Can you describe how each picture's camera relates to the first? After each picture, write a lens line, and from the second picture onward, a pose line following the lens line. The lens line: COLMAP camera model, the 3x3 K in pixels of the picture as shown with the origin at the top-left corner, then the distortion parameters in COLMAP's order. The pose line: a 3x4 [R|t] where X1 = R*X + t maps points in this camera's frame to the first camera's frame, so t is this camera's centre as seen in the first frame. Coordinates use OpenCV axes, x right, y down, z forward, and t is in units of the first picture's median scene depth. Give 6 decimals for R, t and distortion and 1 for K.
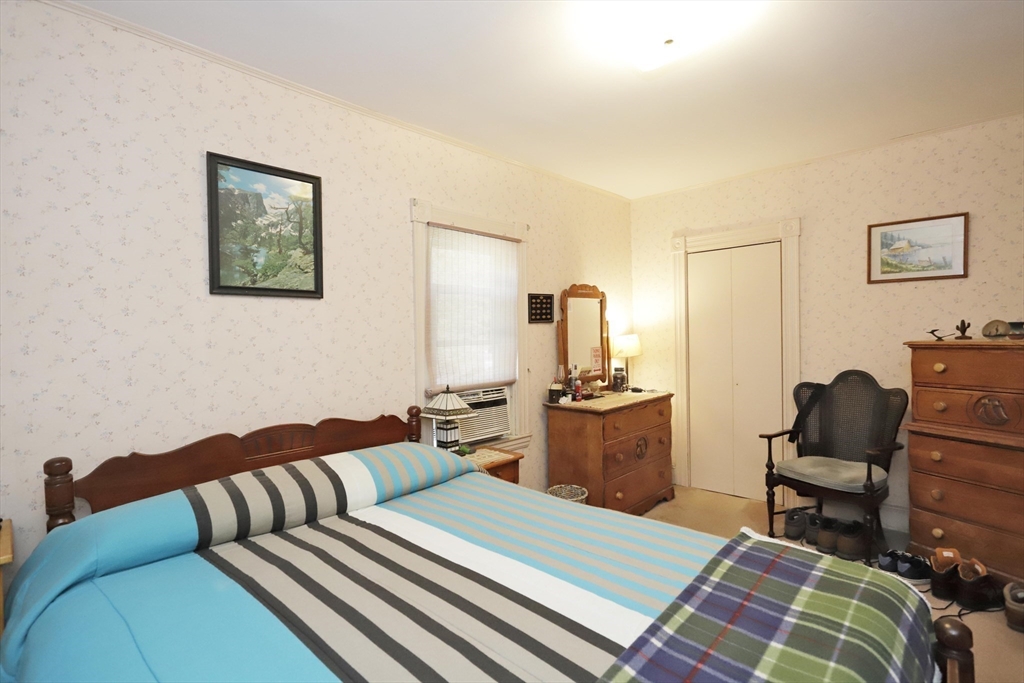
lens RADIAL K [[485.3, 0, 509.8], [0, 485.3, 337.9], [0, 0, 1]] dist [-0.005866, 0.002598]
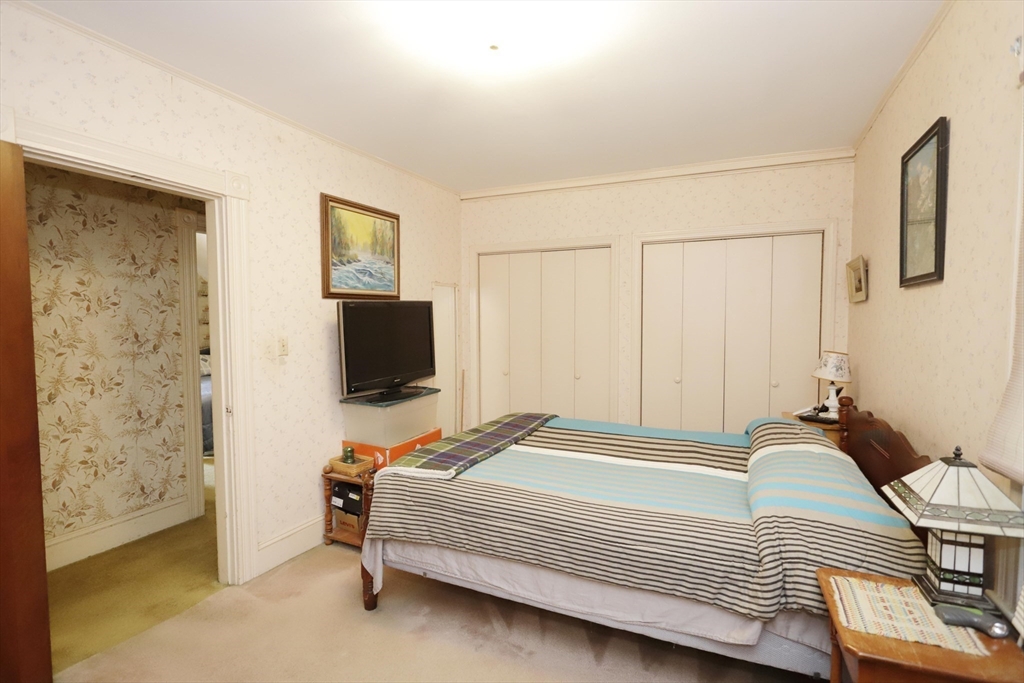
lens RADIAL K [[485.3, 0, 509.1], [0, 485.3, 342.7], [0, 0, 1]] dist [-0.005866, 0.002598]
pose [[-0.947711, 0.035856, -0.317110, 0.488690], [0.019222, 0.998277, 0.055432, -0.040263], [0.318551, 0.046438, -0.946767, 1.524920]]
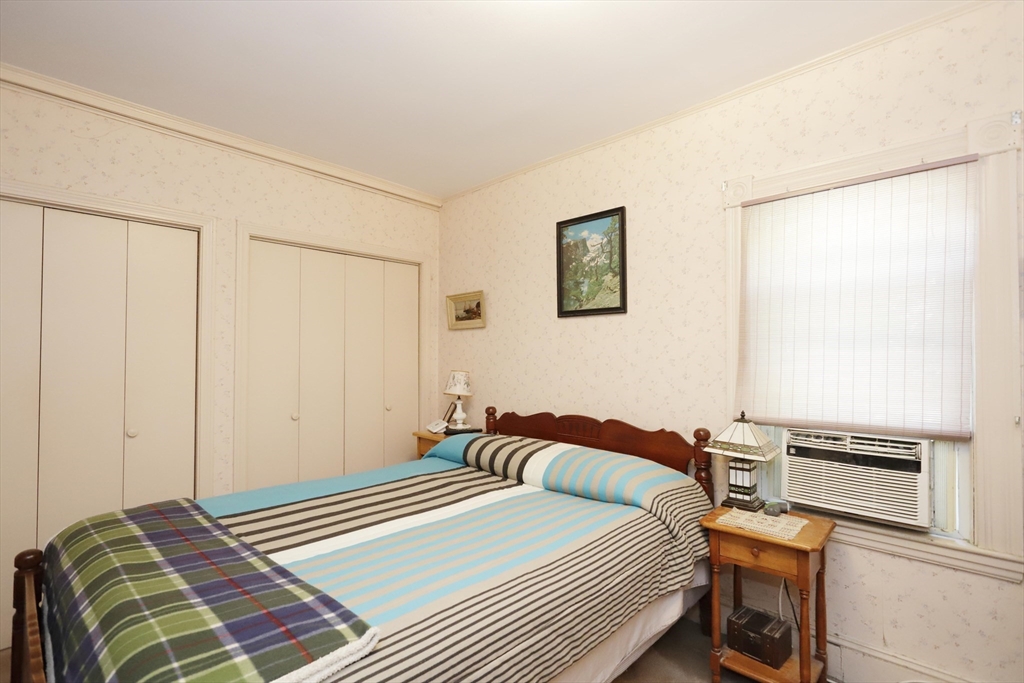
lens RADIAL K [[485.3, 0, 518.6], [0, 485.3, 339.0], [0, 0, 1]] dist [-0.005866, 0.002598]
pose [[-0.000993, -0.010917, -0.999940, 0.748676], [-0.003144, 0.999936, -0.010914, -0.007986], [0.999995, 0.003133, -0.001027, 0.765219]]
